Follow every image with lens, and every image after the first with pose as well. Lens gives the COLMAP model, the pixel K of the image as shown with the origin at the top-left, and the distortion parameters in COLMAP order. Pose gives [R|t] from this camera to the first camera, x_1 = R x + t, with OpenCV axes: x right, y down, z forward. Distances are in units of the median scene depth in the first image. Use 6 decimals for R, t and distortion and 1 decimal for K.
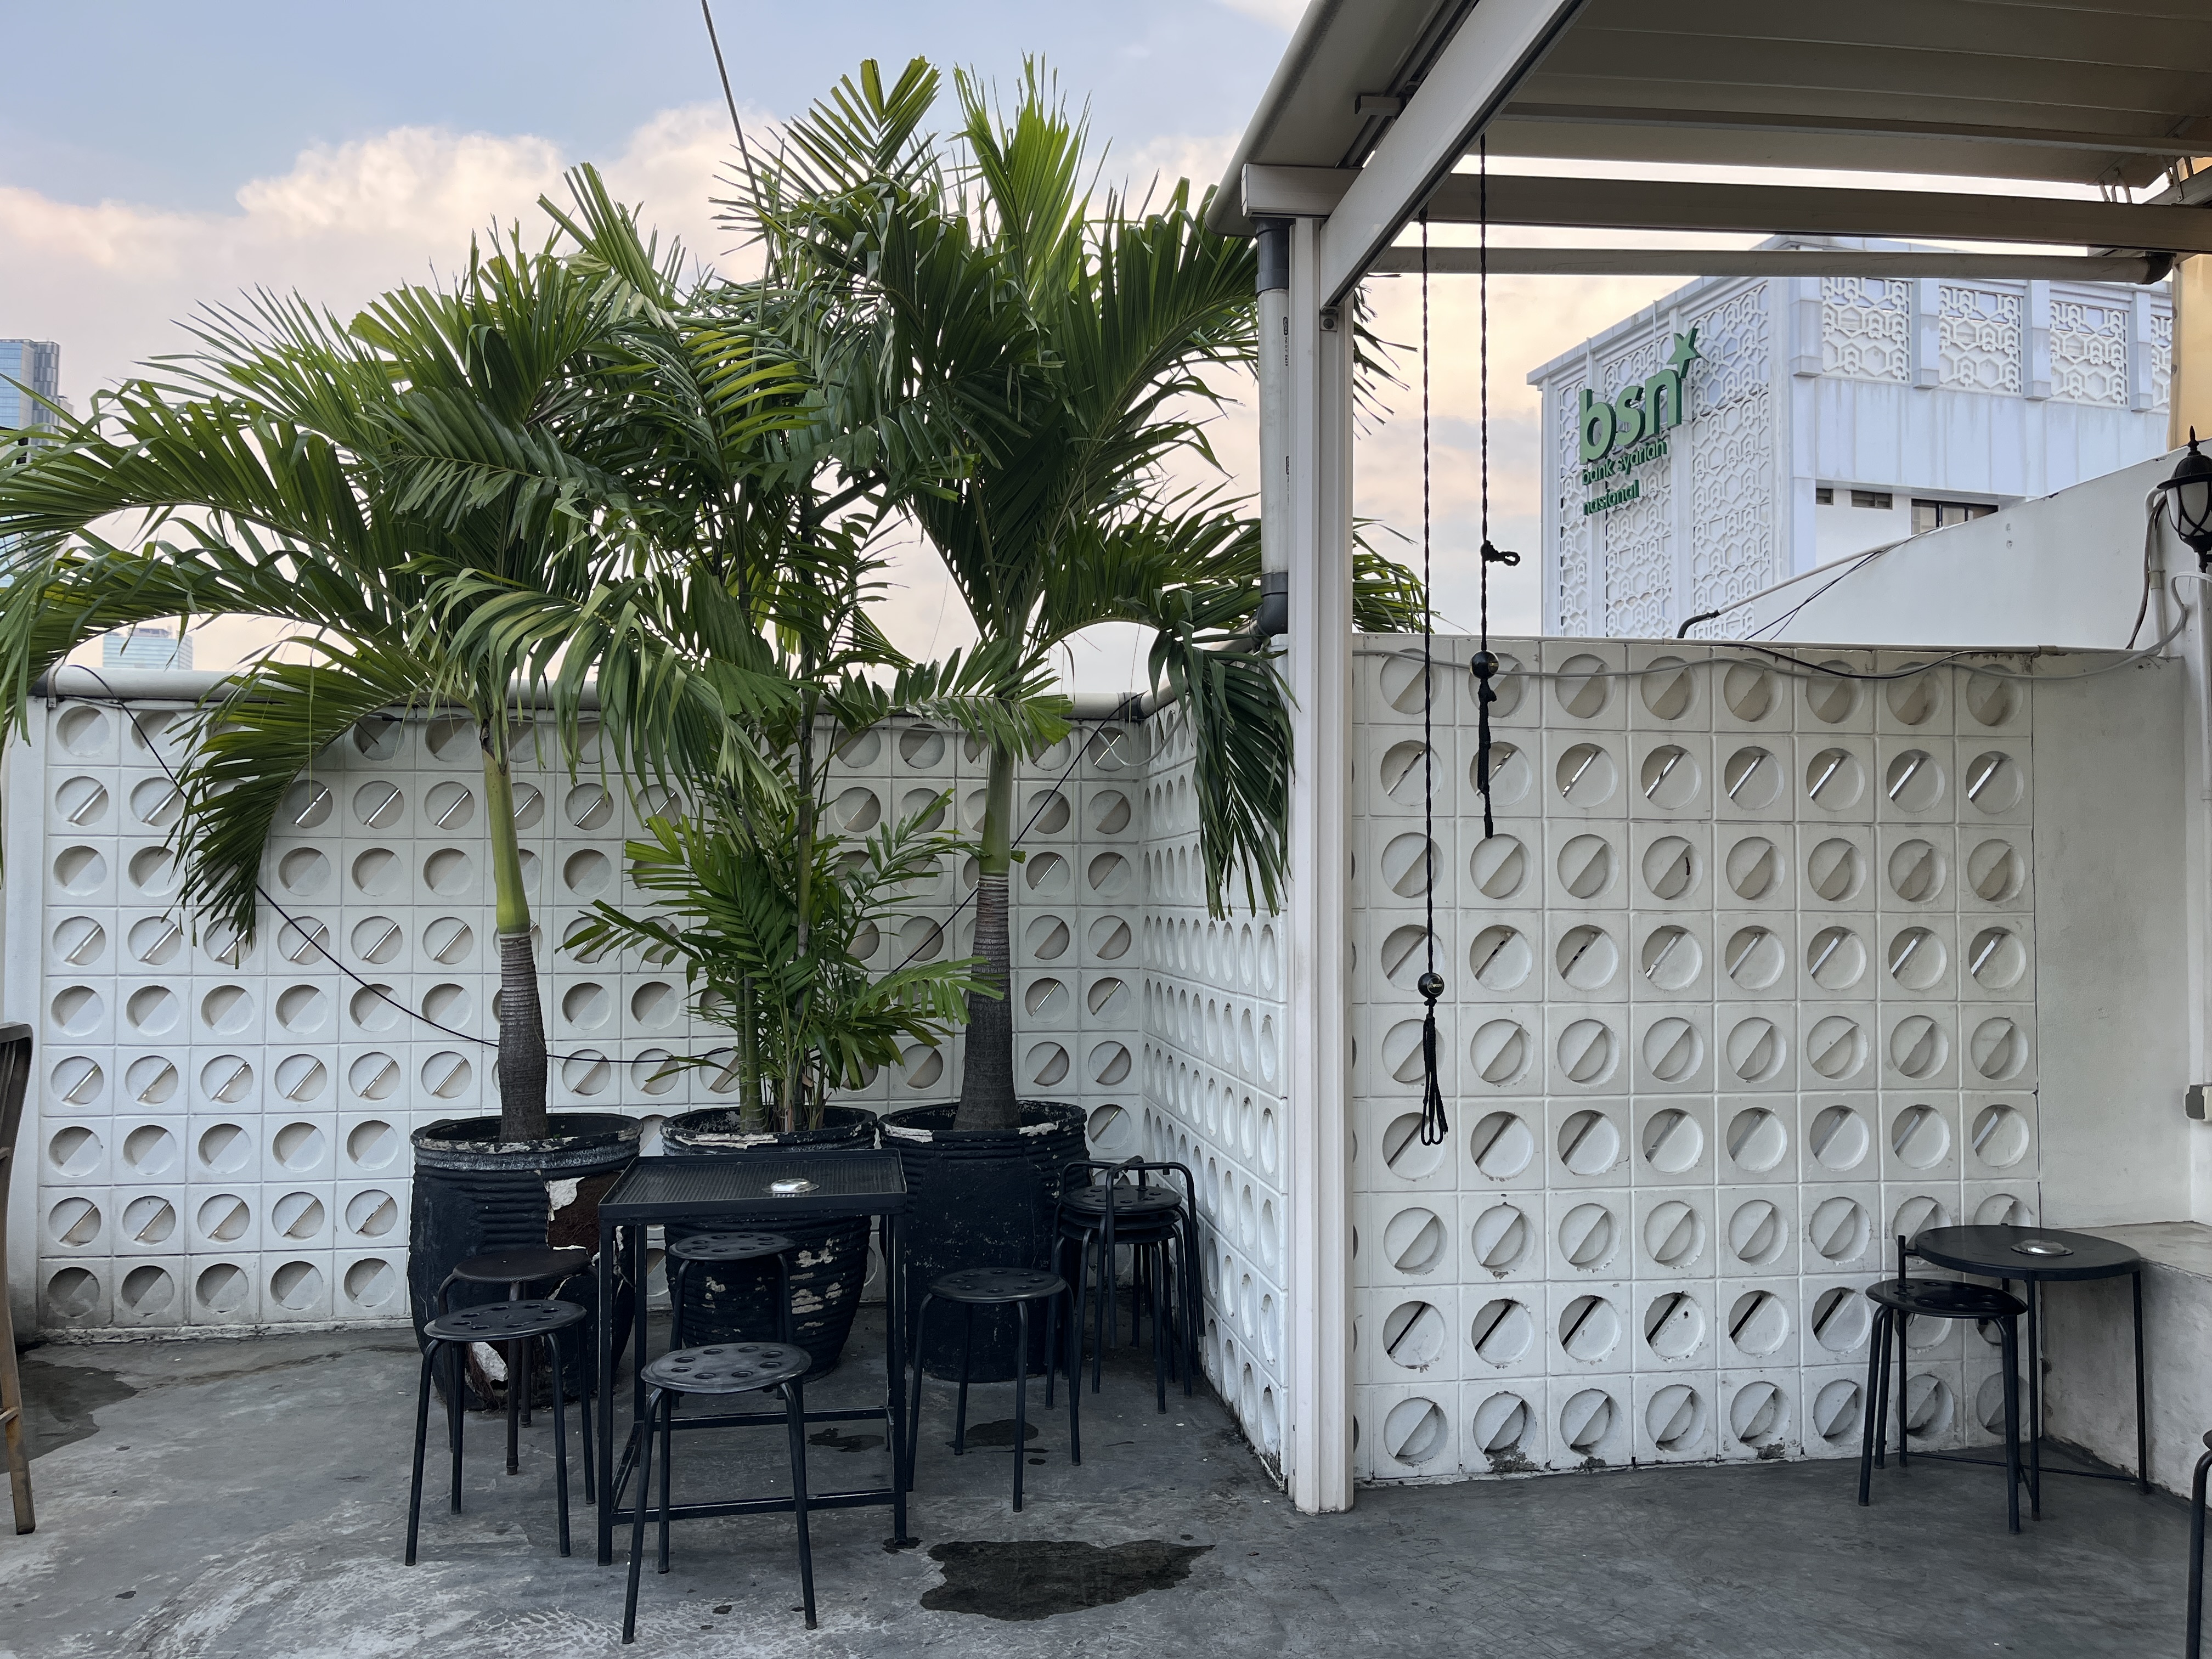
lens RADIAL K [[1655.2, 0, 1106.0], [0, 1655.2, 829.5], [0, 0, 1]] dist [0.040495, -0.086357]
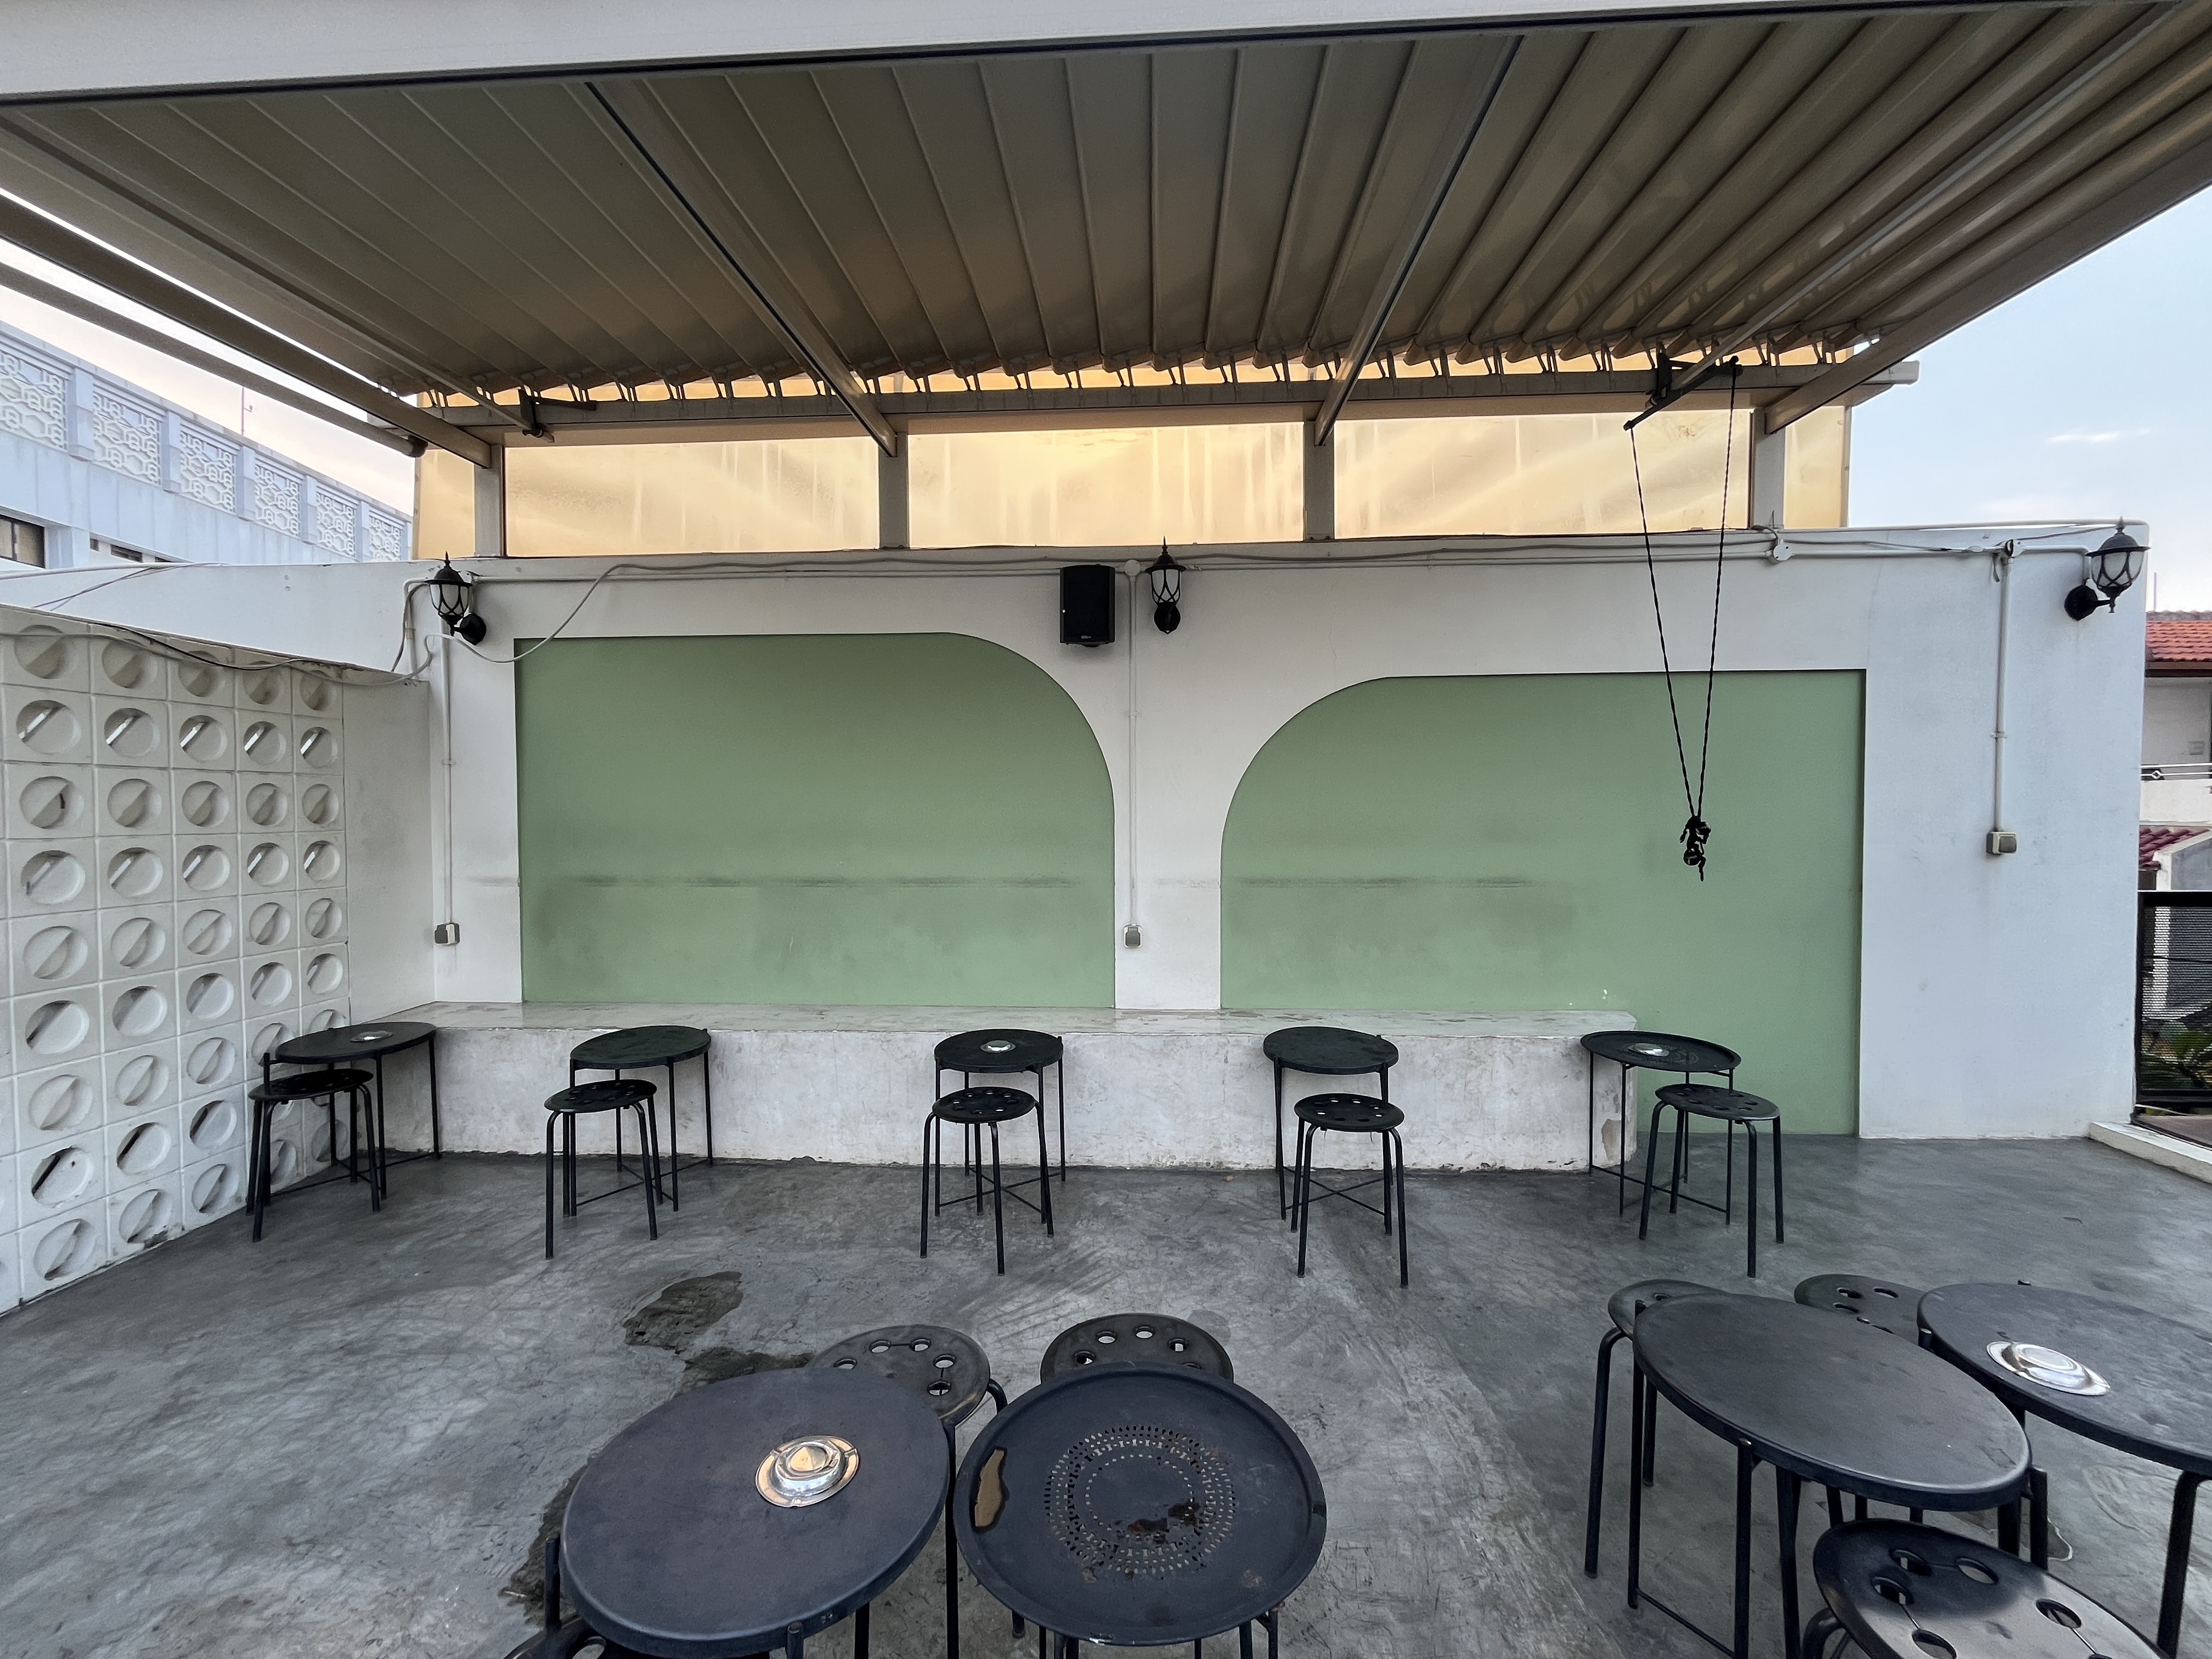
lens RADIAL K [[884.6, 0, 1106.0], [0, 884.6, 829.5], [0, 0, 1]] dist [-0.017280, 0.000517]
pose [[0.166112, -0.028939, 0.985682, -0.147821], [-0.031947, 0.998887, 0.034711, -0.003655], [-0.985589, -0.037255, 0.165003, 0.144270]]
